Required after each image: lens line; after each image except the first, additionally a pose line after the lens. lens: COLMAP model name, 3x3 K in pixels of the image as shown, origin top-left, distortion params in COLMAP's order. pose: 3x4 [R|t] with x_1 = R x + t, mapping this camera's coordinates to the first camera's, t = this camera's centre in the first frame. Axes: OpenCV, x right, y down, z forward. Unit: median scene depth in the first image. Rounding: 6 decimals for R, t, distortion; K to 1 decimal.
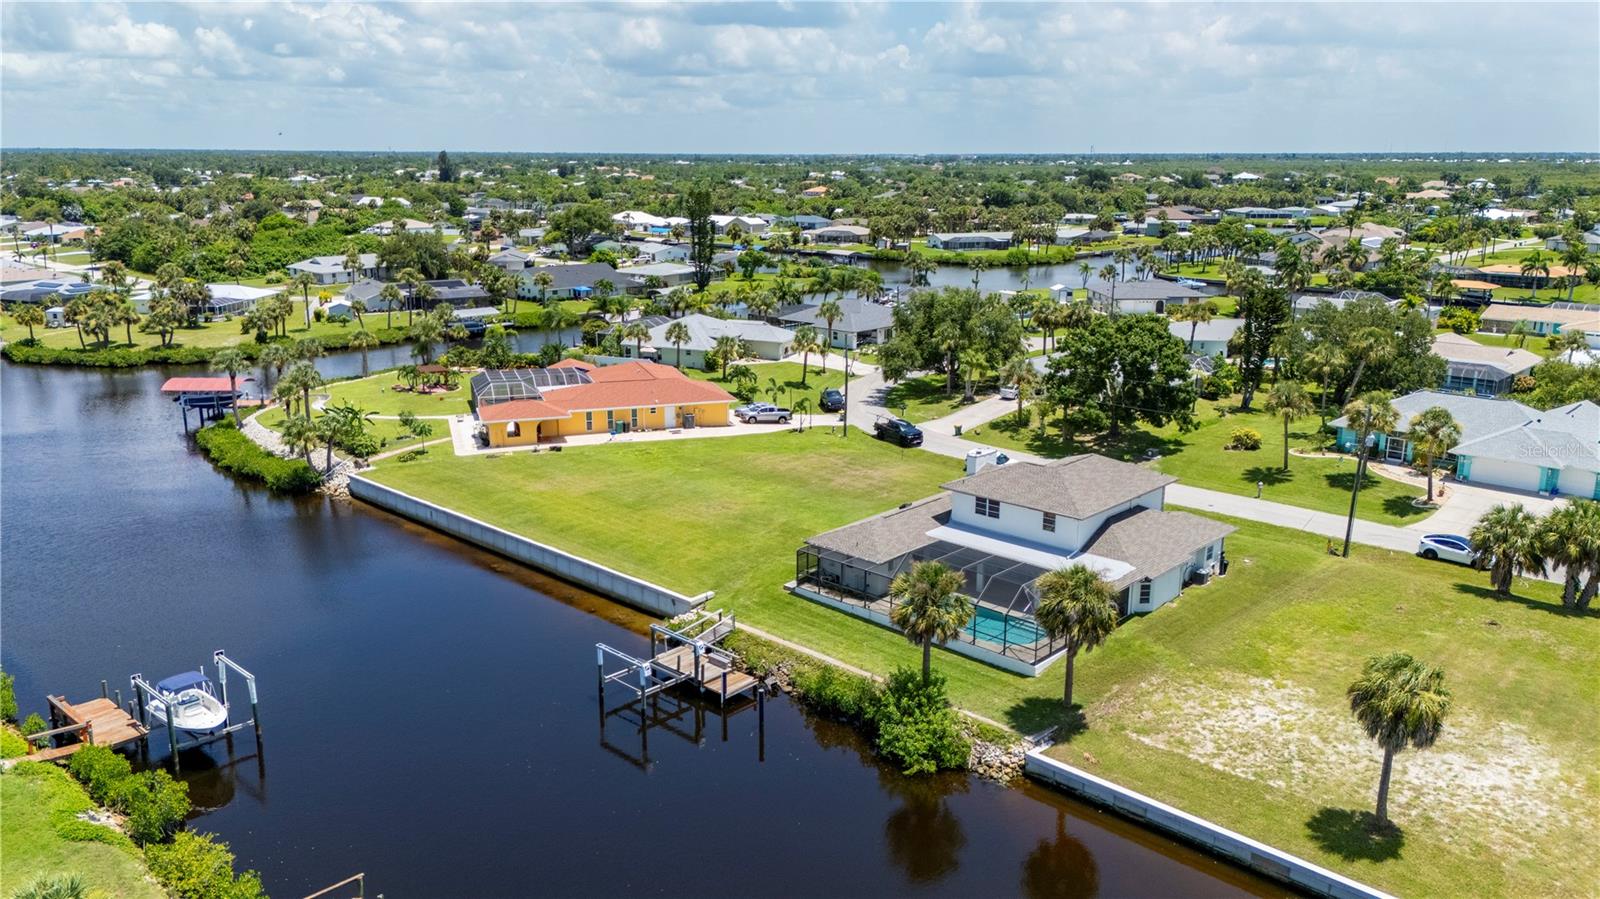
lens RADIAL K [[1170.5, 0, 796.7], [0, 1170.5, 483.4], [0, 0, 1]] dist [0.082082, -0.077307]
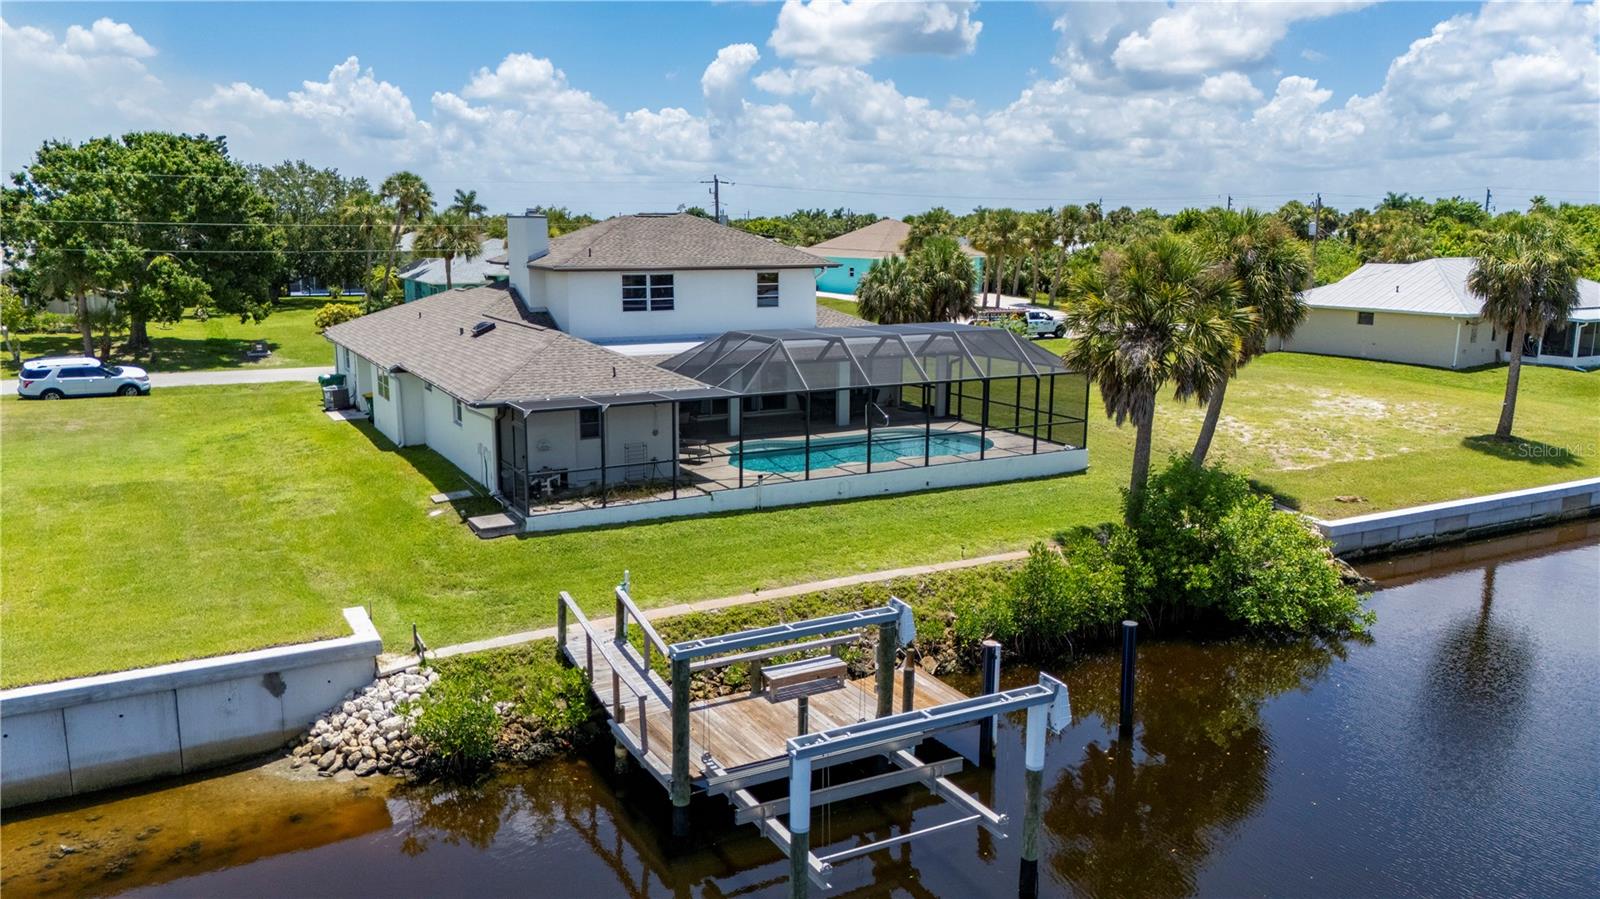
lens RADIAL K [[1170.5, 0, 796.7], [0, 1170.5, 483.4], [0, 0, 1]] dist [0.082082, -0.077307]
pose [[0.304502, -0.203816, 0.930450, -0.311551], [0.254494, 0.958735, 0.126726, 0.052215], [-0.917884, 0.198206, 0.343806, 0.775150]]
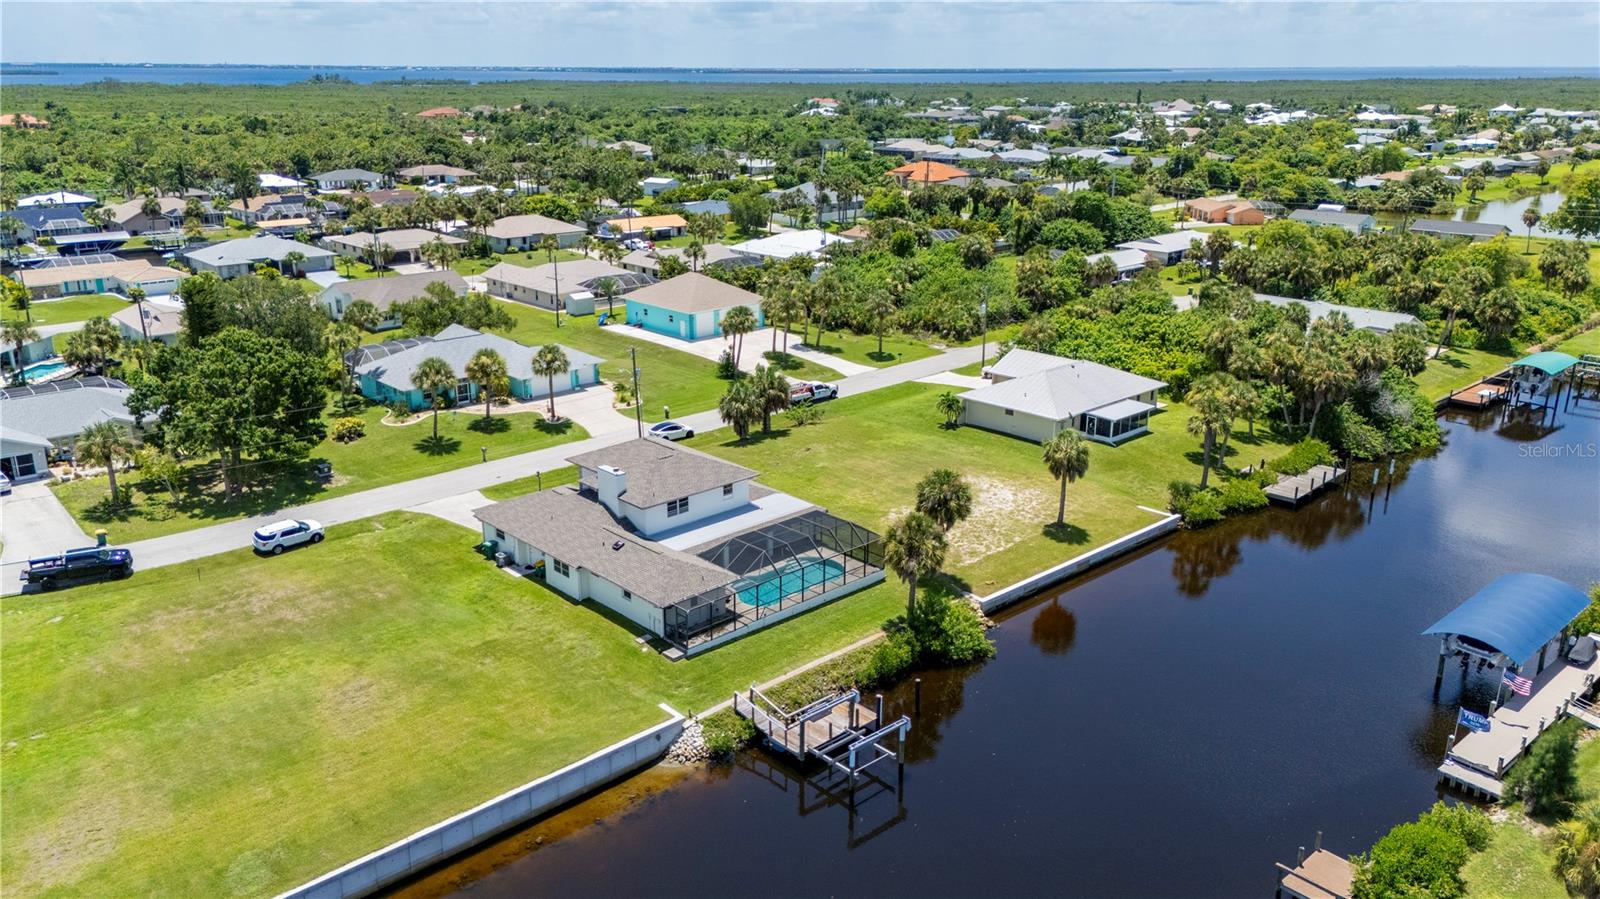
lens RADIAL K [[1199.7, 0, 800.0], [0, 1199.7, 449.5], [0, 0, 1]] dist [0.087418, -0.090208]
pose [[0.064422, -0.305158, 0.950120, -0.851574], [0.268902, 0.922189, 0.277954, -0.300347], [-0.961011, 0.237583, 0.141466, 0.720850]]
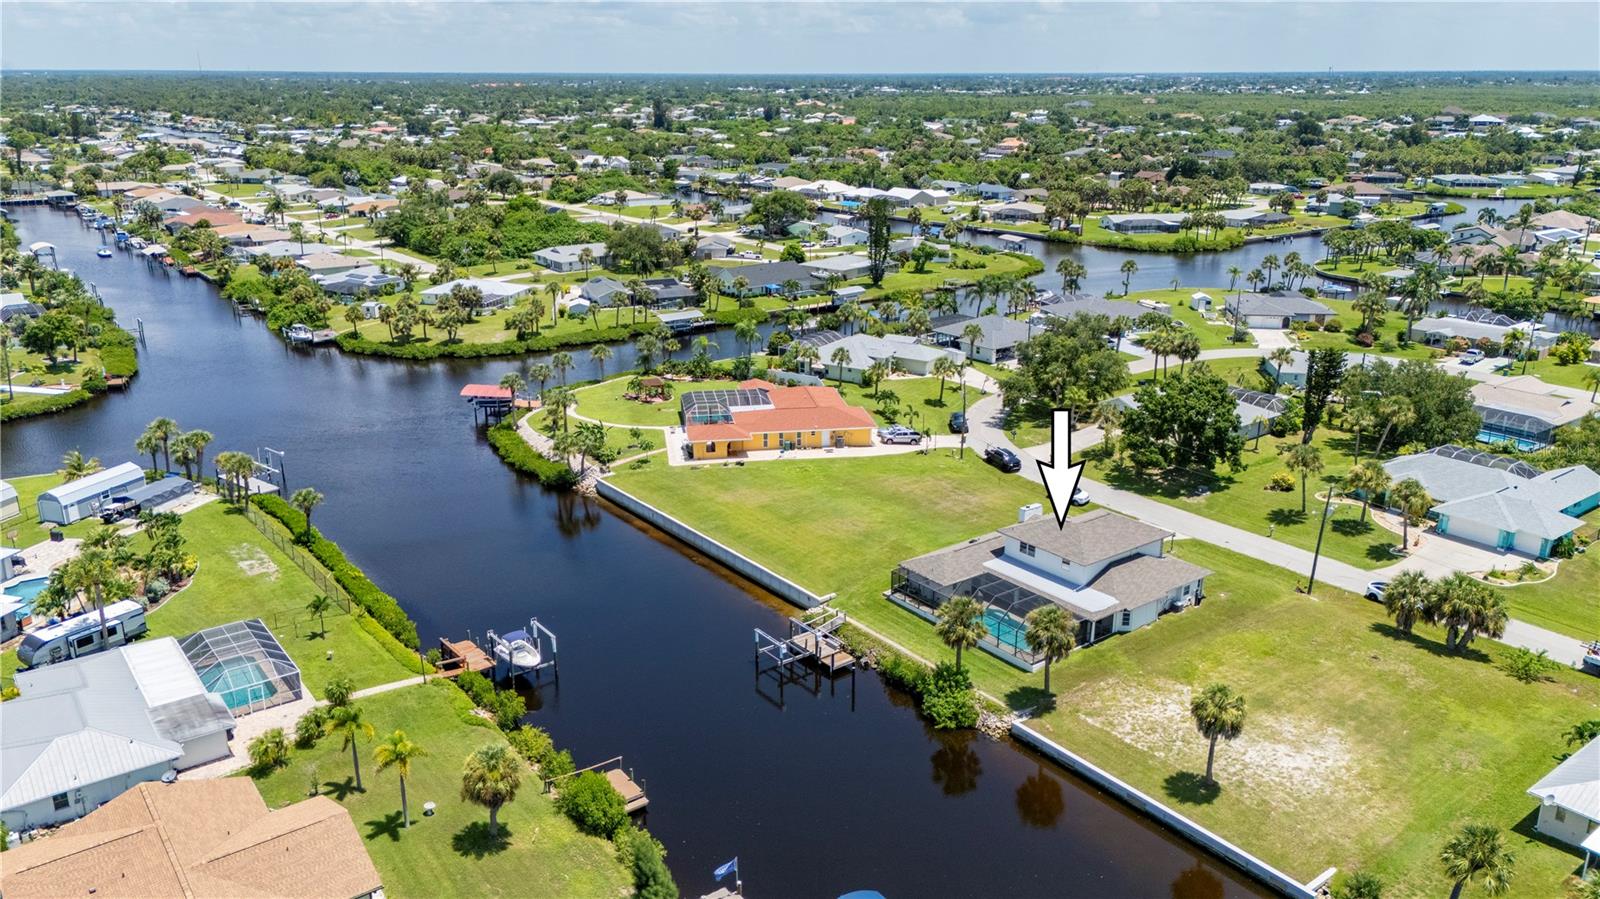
lens RADIAL K [[1170.5, 0, 796.7], [0, 1170.5, 483.4], [0, 0, 1]] dist [0.082082, -0.077307]
pose [[0.985866, 0.052779, -0.159006, 0.107901], [-0.042715, 0.996901, 0.066061, -0.141530], [0.162000, -0.058335, 0.985065, -0.456779]]
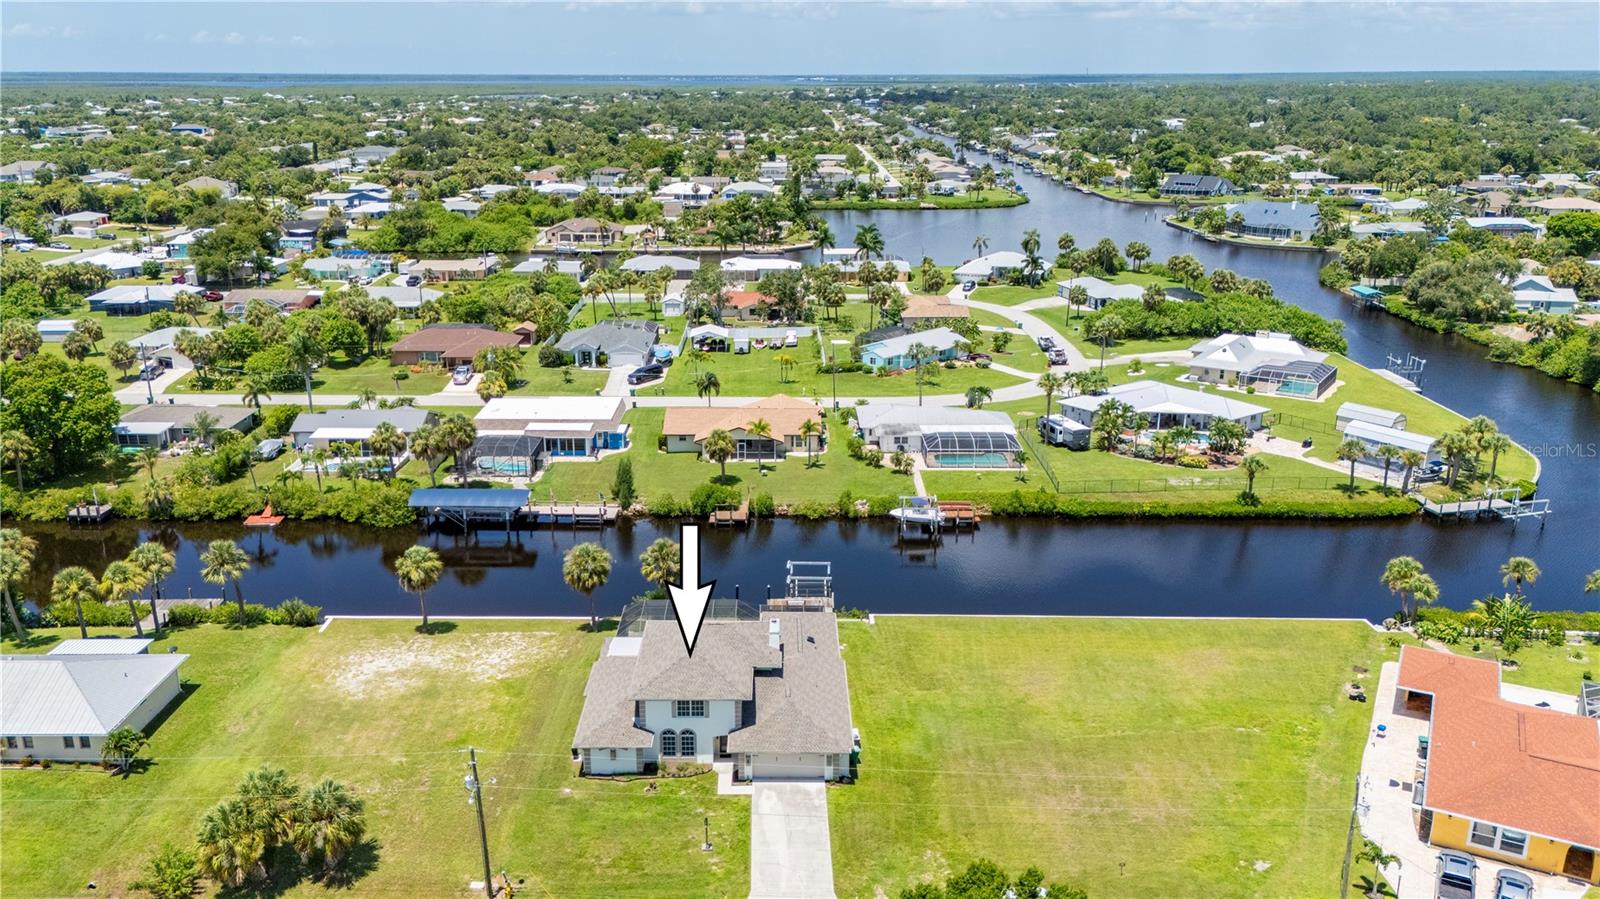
lens RADIAL K [[1235.9, 0, 750.2], [0, 1235.9, 453.5], [0, 0, 1]] dist [0.087667, -0.107692]
pose [[-0.744134, 0.195225, -0.638868, 0.922513], [-0.180246, 0.862200, 0.473415, -0.741732], [0.643254, 0.467438, -0.606404, 1.687300]]
